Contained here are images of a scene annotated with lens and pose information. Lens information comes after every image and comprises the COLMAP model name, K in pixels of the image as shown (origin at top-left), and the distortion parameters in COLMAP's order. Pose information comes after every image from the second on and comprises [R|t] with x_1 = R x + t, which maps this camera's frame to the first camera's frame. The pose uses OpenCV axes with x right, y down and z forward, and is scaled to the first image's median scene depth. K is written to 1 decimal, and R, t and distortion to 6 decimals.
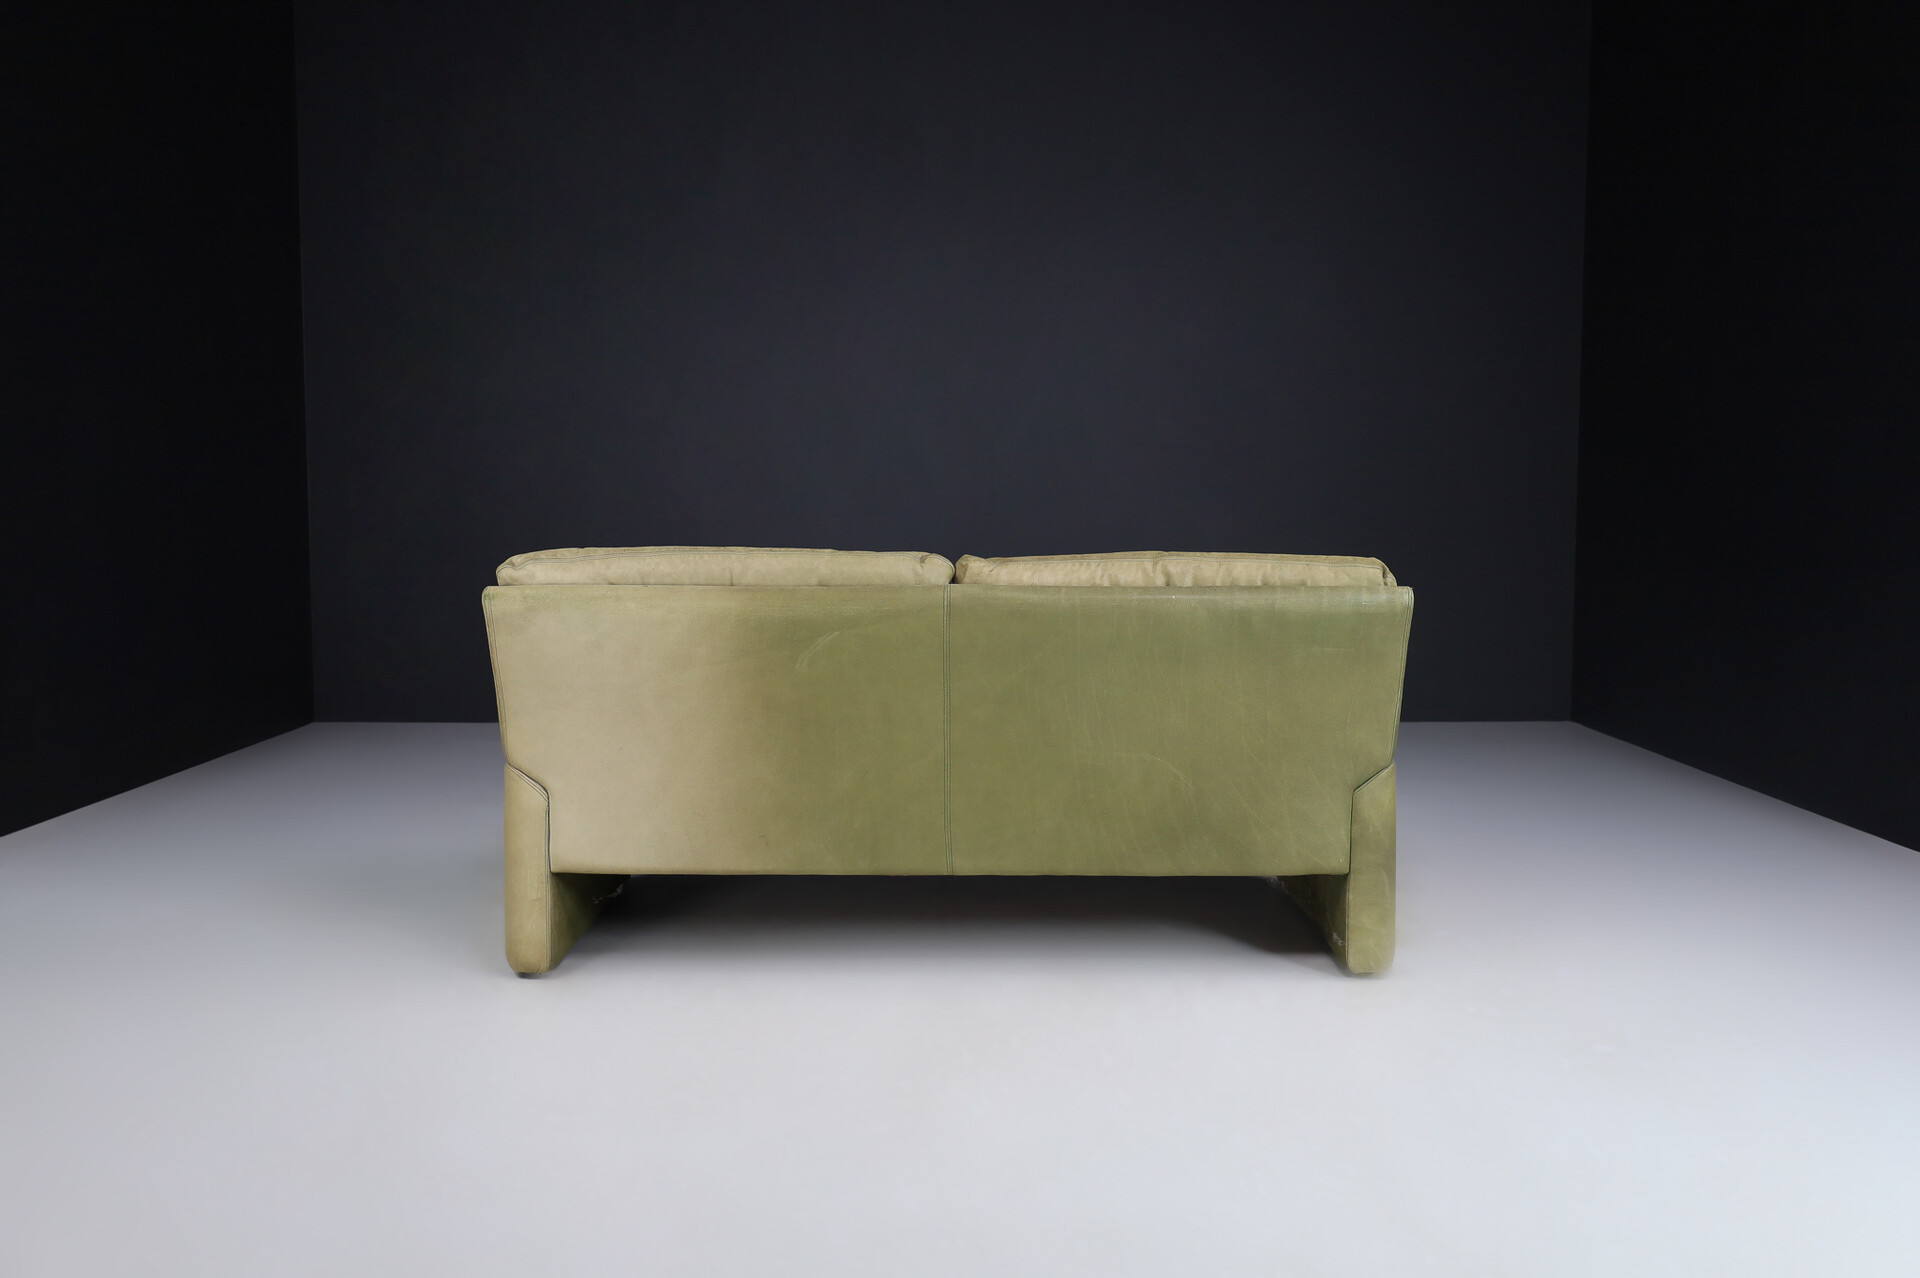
lens RADIAL K [[1711.4, 0, 960.0], [0, 1711.4, 639.0], [0, 0, 1]] dist [-0.002804, 0.000135]
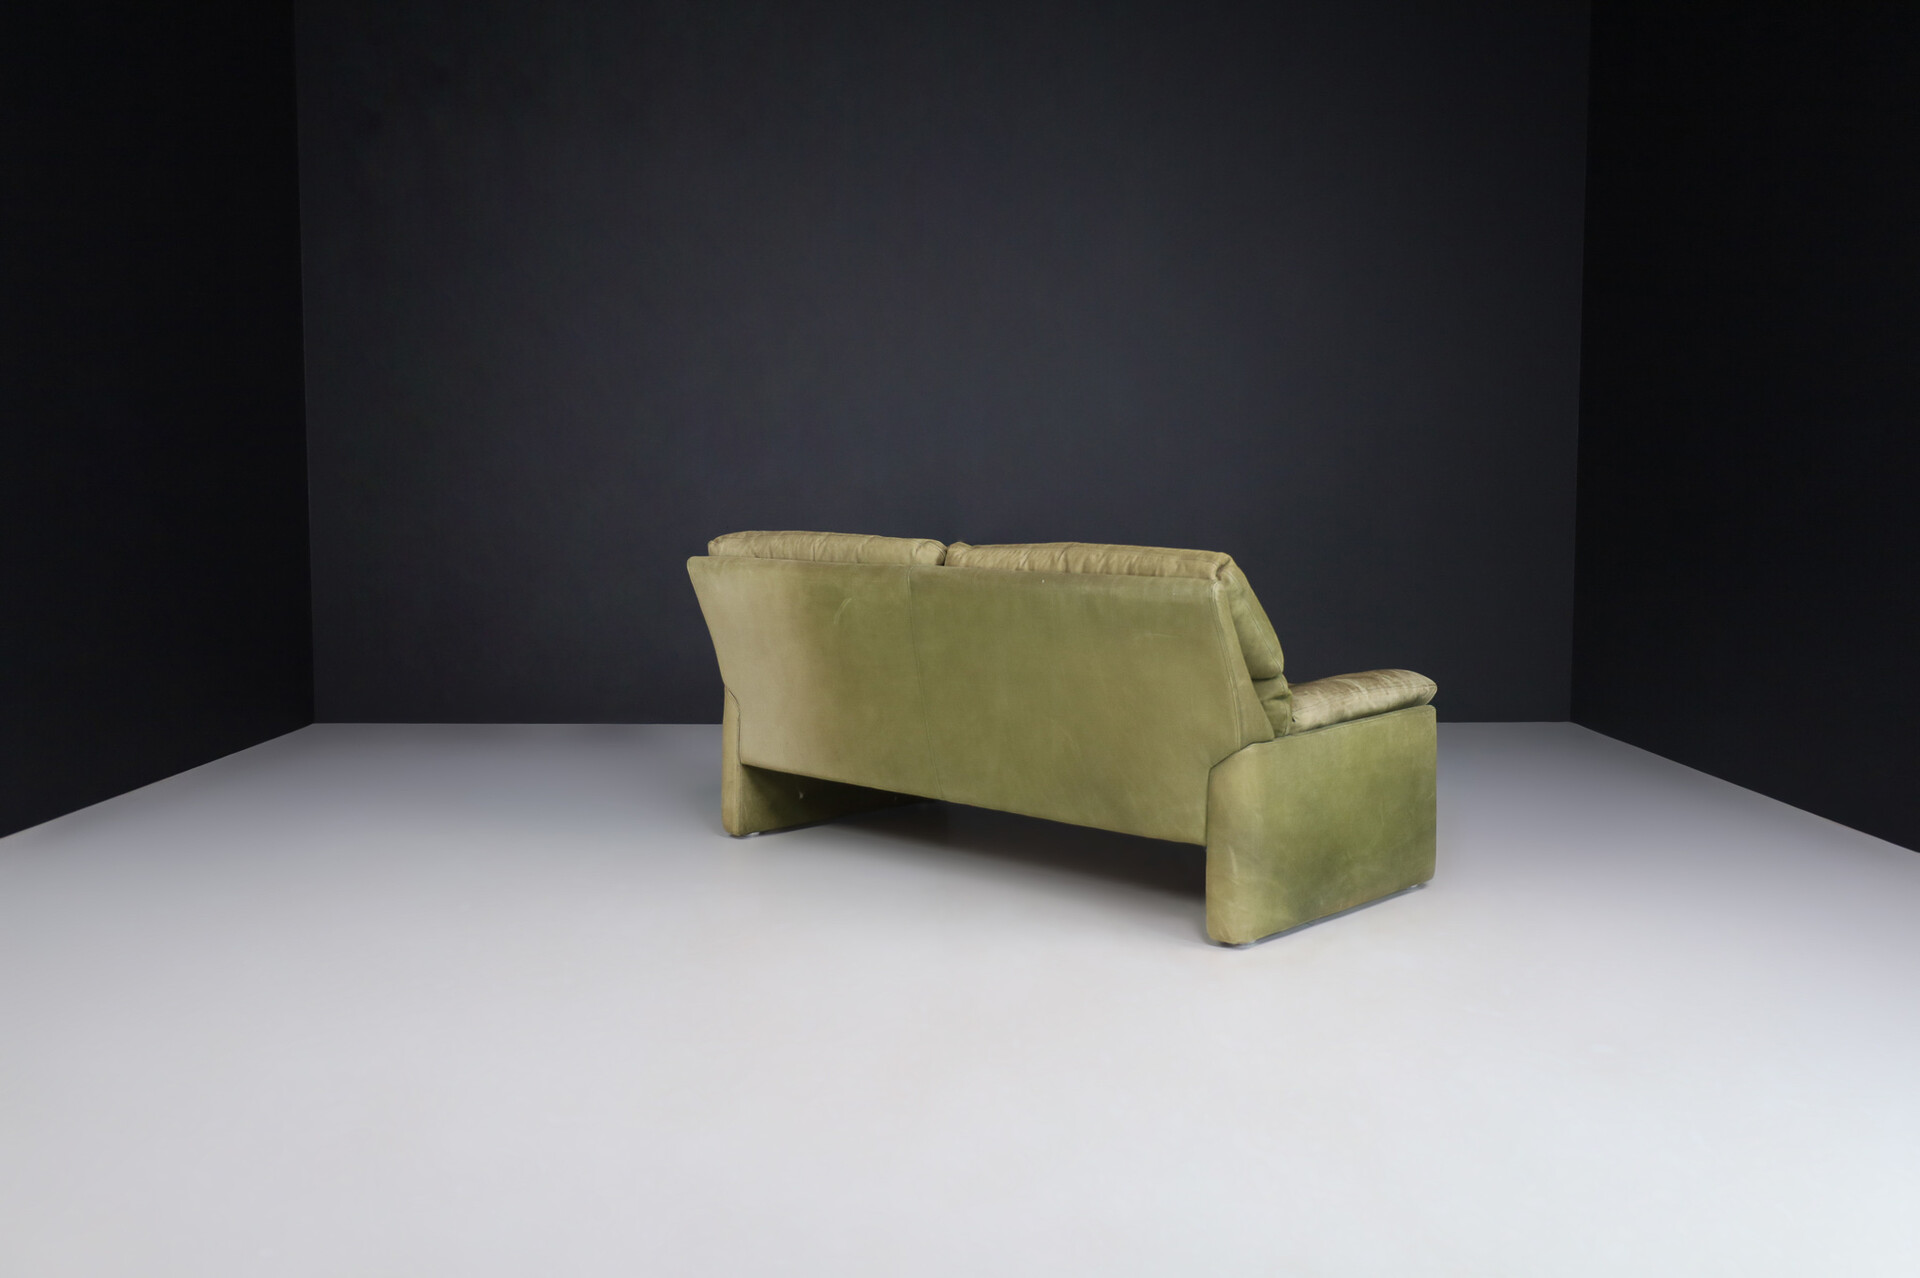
lens RADIAL K [[1711.4, 0, 960.0], [0, 1711.4, 639.0], [0, 0, 1]] dist [-0.002804, 0.000135]
pose [[0.729733, 0.061247, -0.680983, 0.845851], [-0.053856, 0.998034, 0.032050, -0.018794], [0.681608, 0.013287, 0.731597, 0.108074]]
